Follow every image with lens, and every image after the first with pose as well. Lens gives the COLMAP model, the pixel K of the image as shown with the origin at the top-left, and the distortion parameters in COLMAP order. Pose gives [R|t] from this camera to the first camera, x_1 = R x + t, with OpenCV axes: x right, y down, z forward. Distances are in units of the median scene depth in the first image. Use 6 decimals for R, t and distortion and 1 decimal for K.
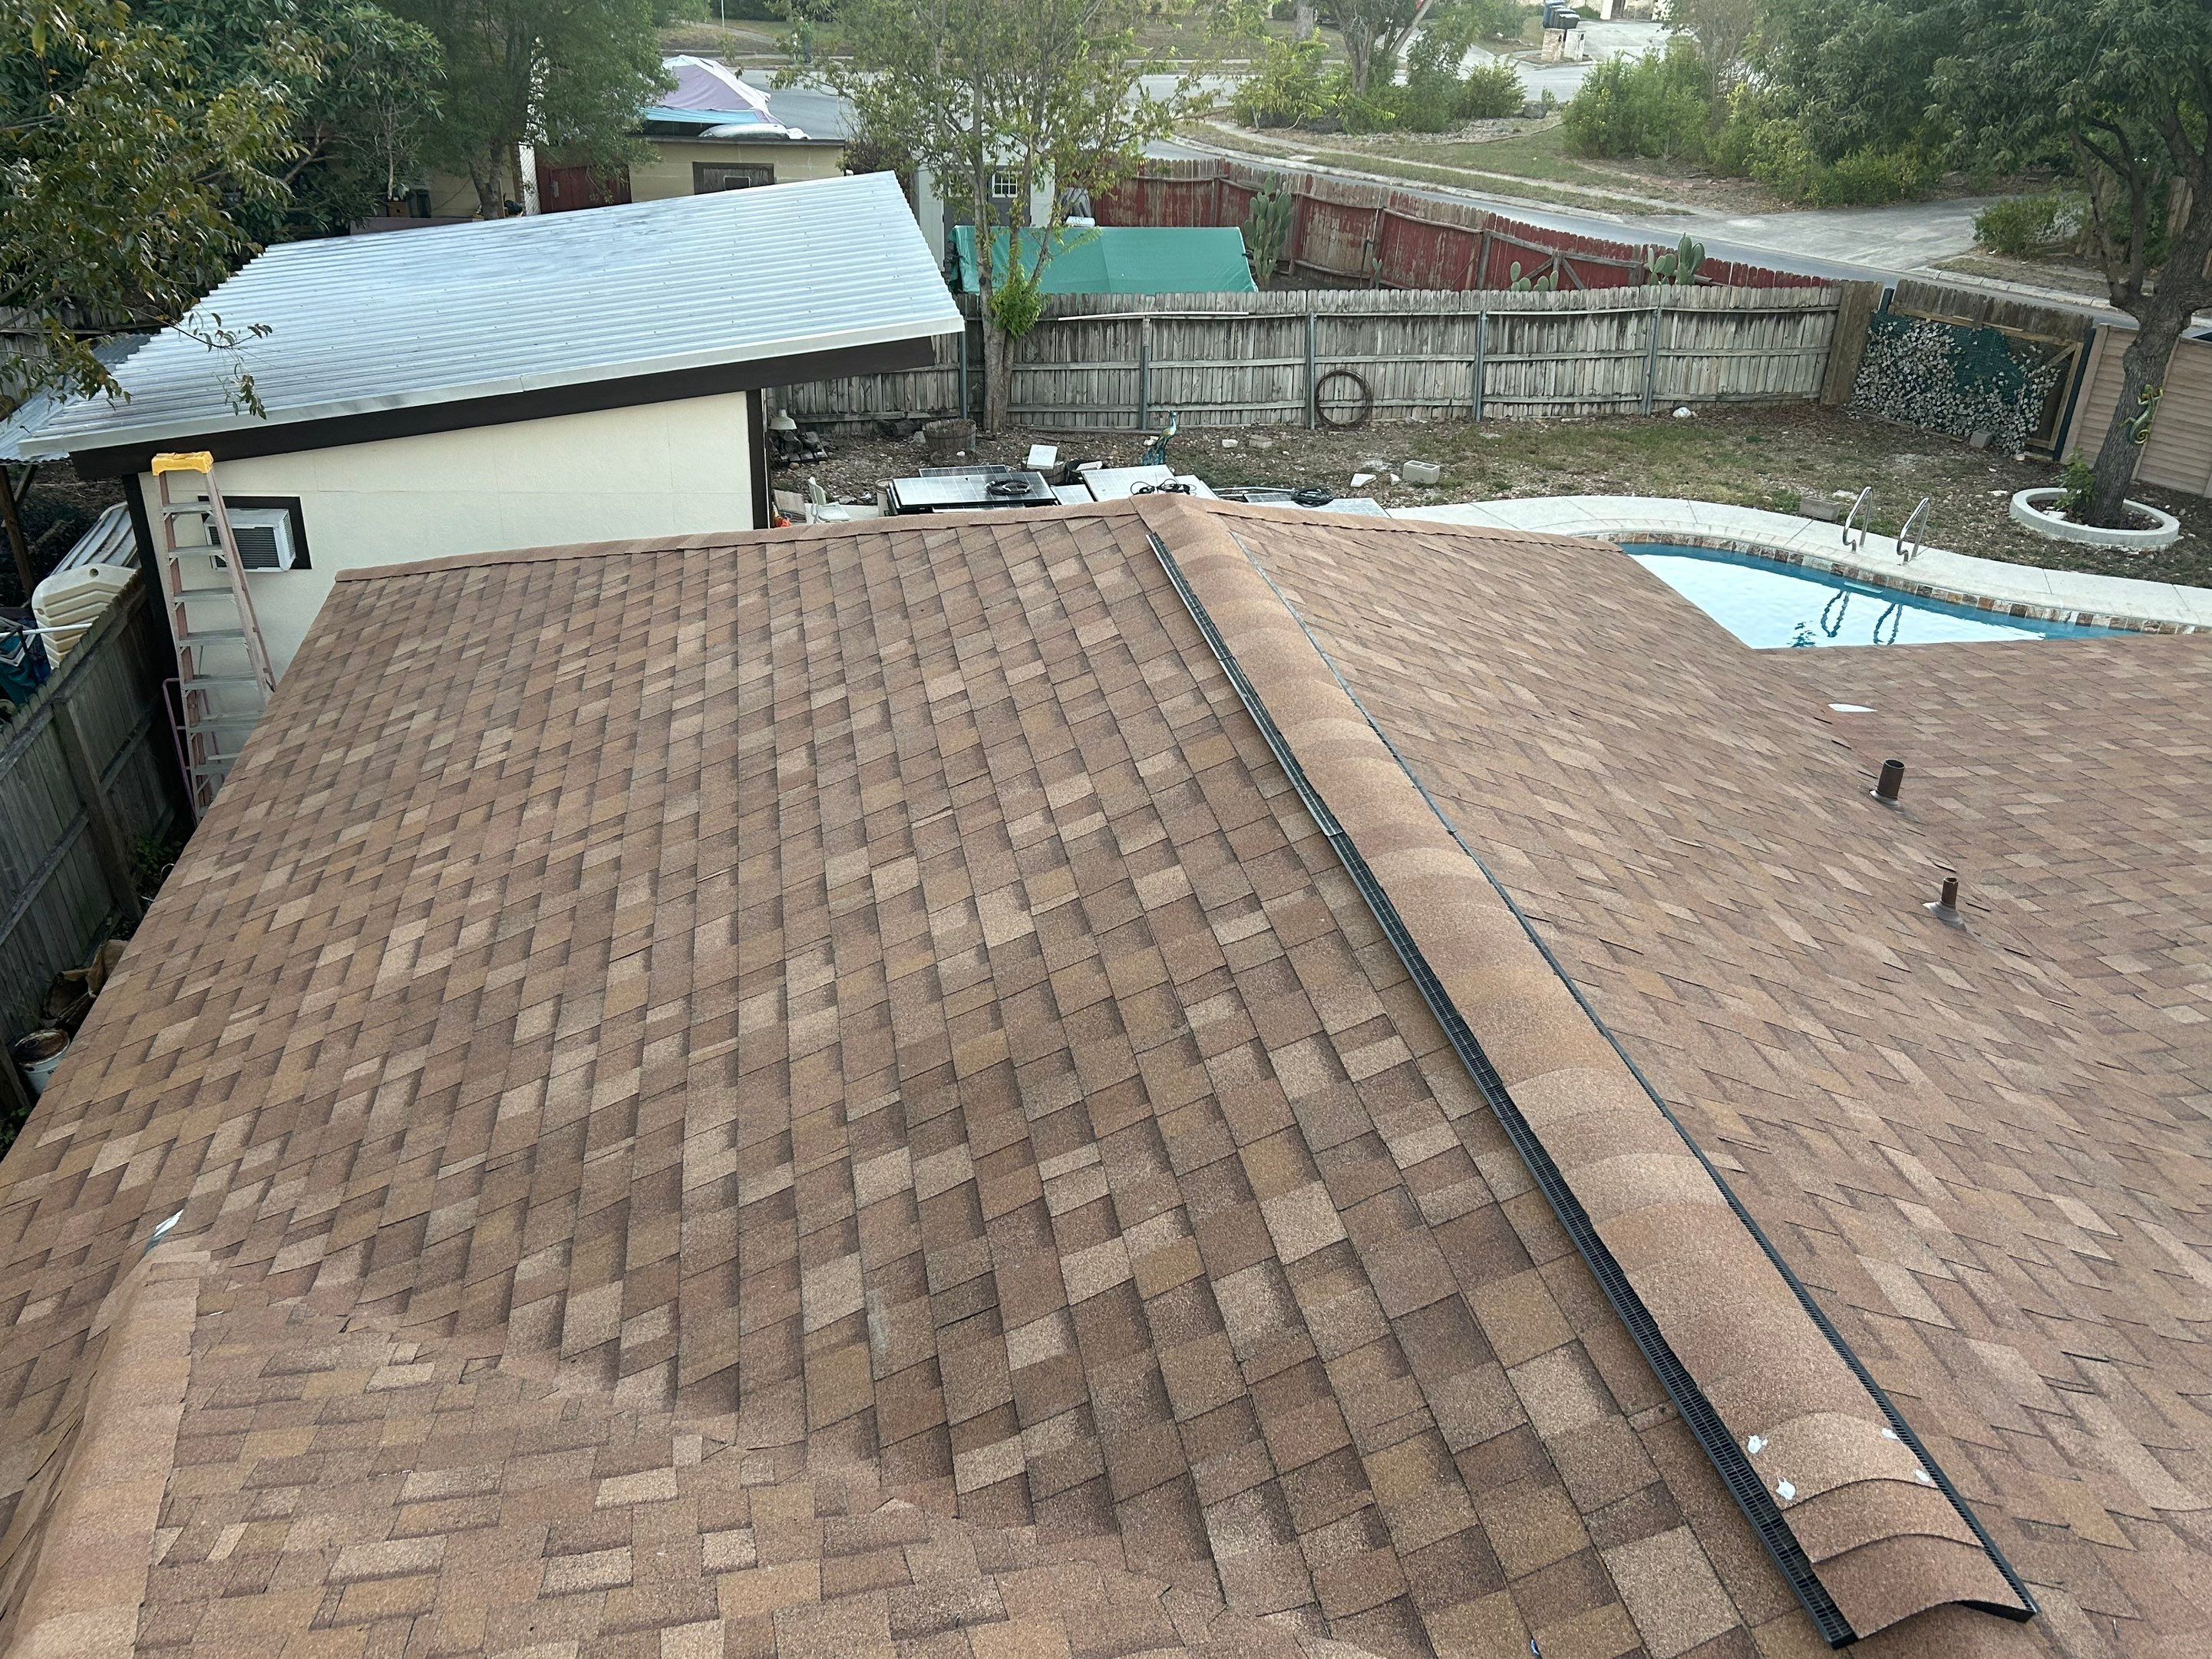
lens RADIAL K [[1854.4, 0, 1106.0], [0, 1854.4, 829.5], [0, 0, 1]] dist [0.005830, -0.001706]
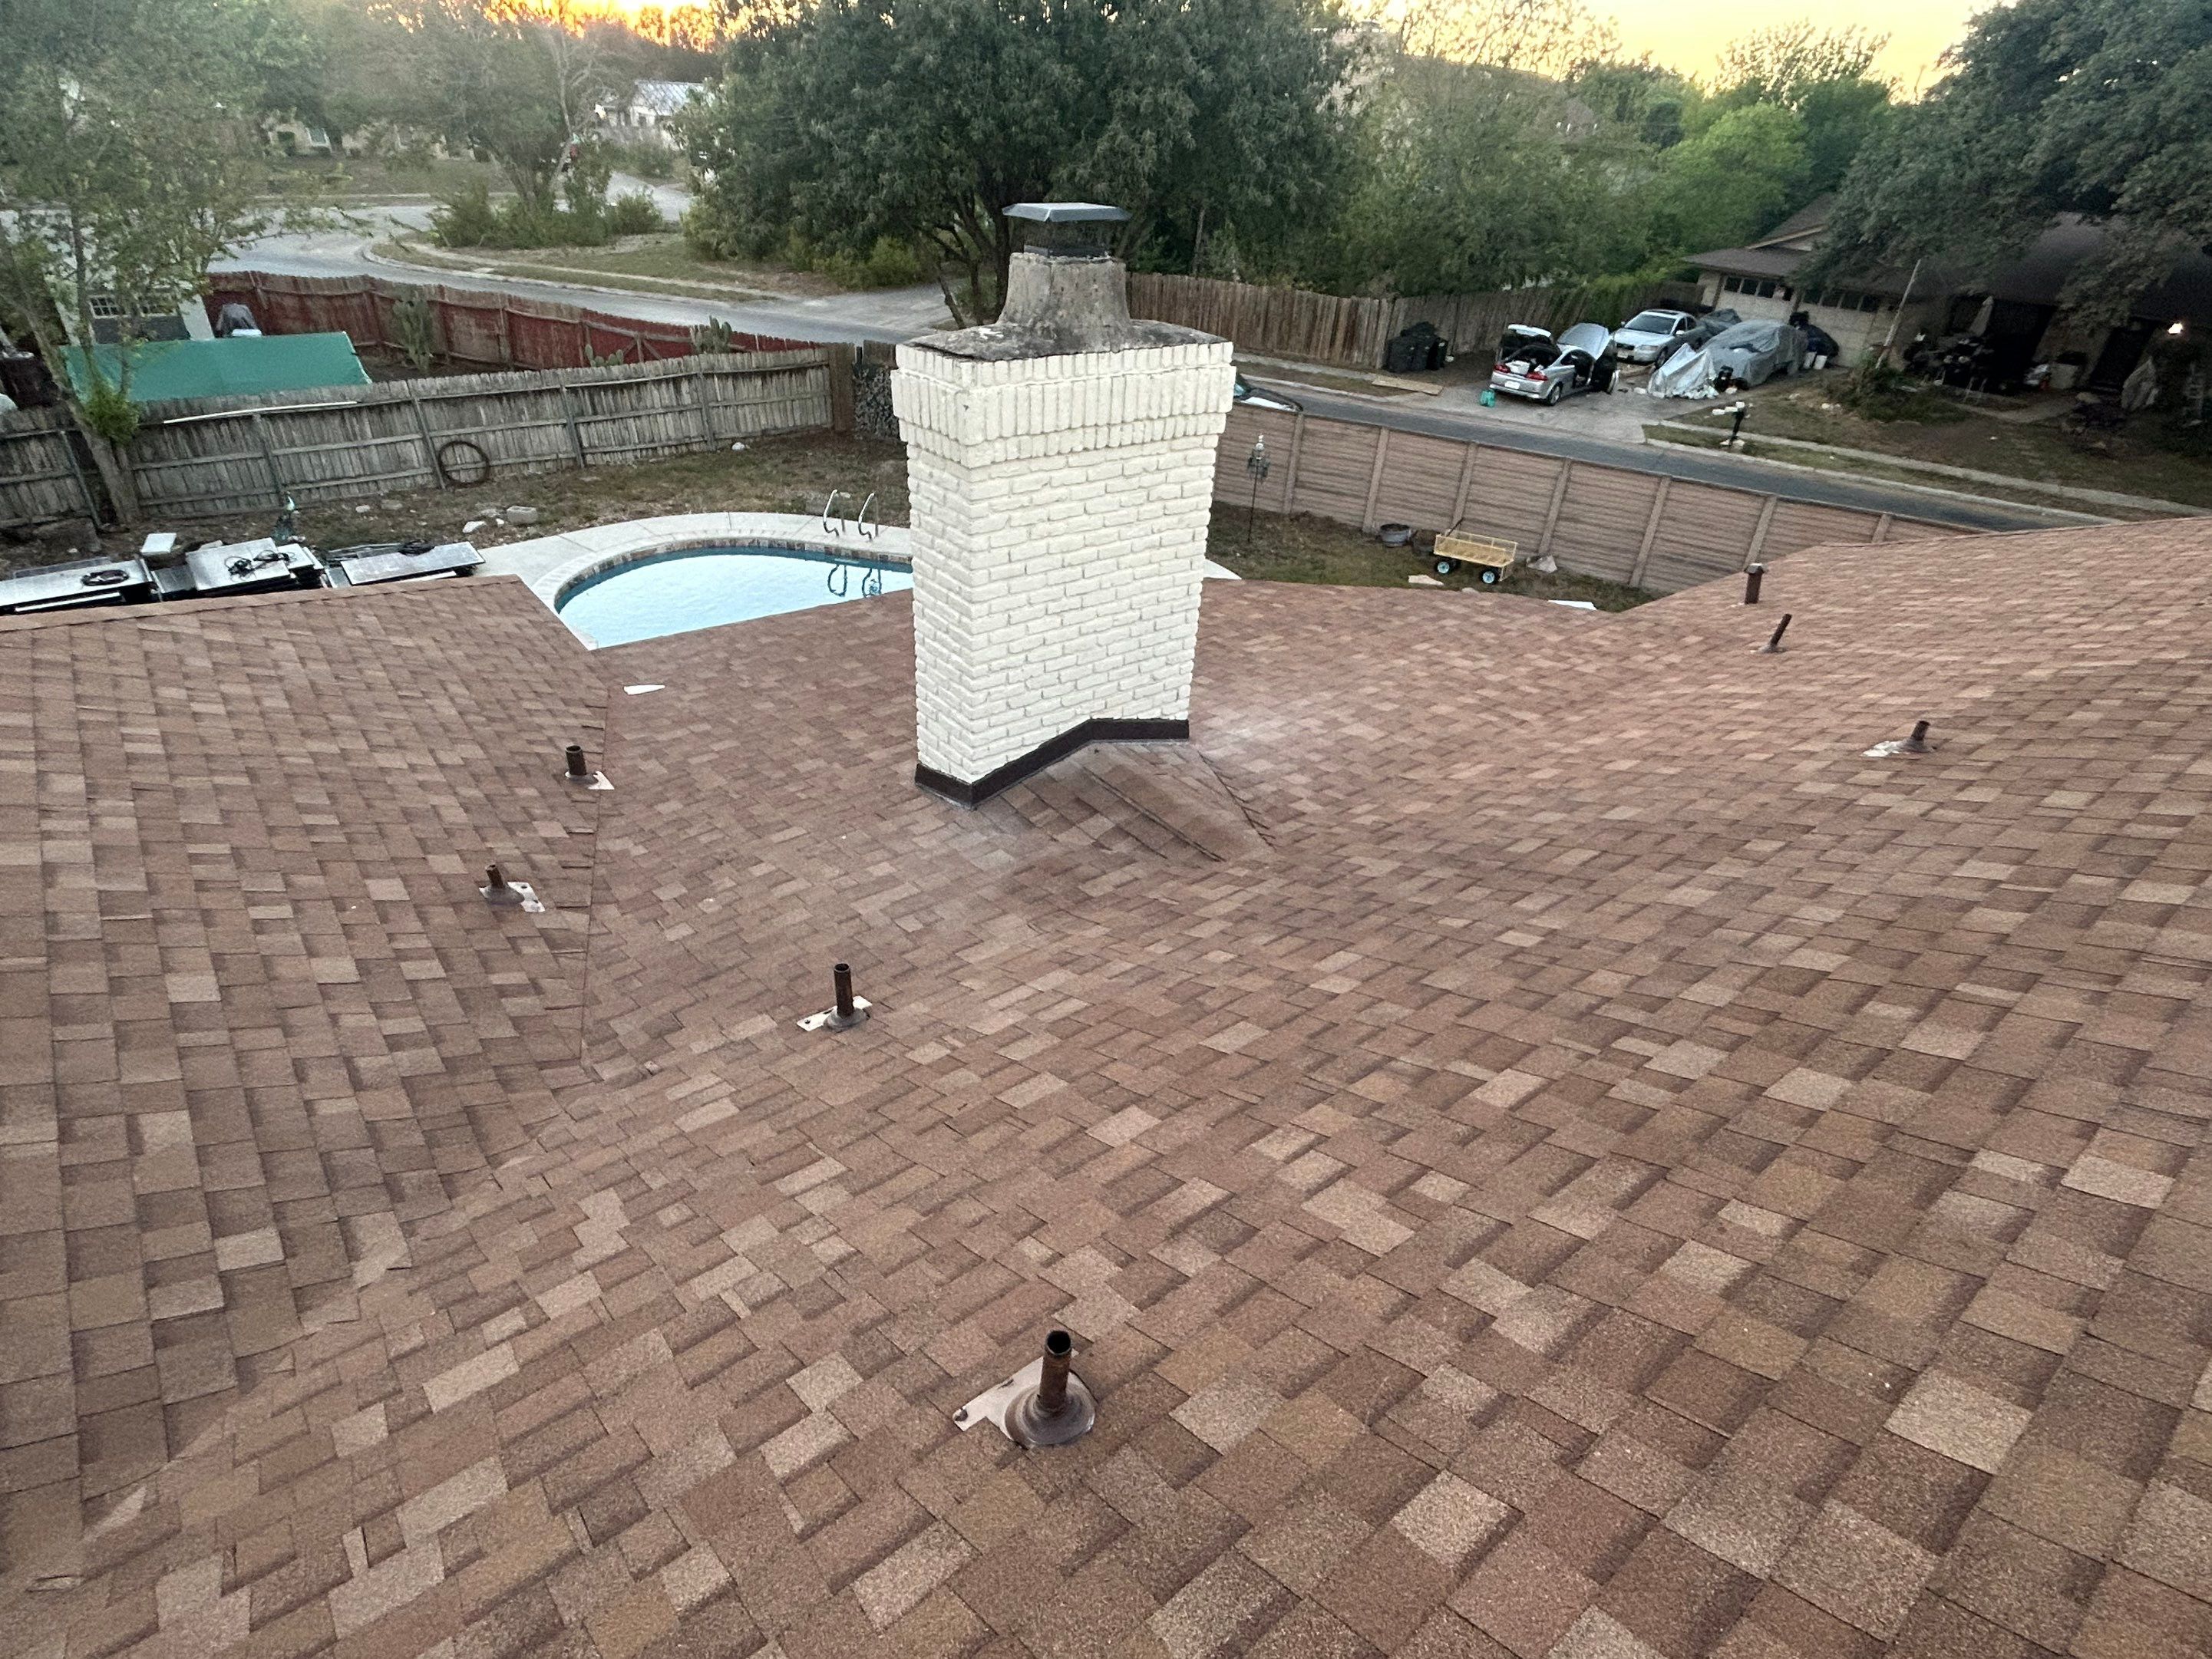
lens RADIAL K [[1252.4, 0, 1106.0], [0, 1252.4, 829.5], [0, 0, 1]] dist [-0.004909, -0.000940]
pose [[0.885104, -0.224204, 0.407828, 0.109739], [0.190704, 0.974084, 0.121622, -0.004522], [-0.424526, -0.029874, 0.904923, 0.017501]]
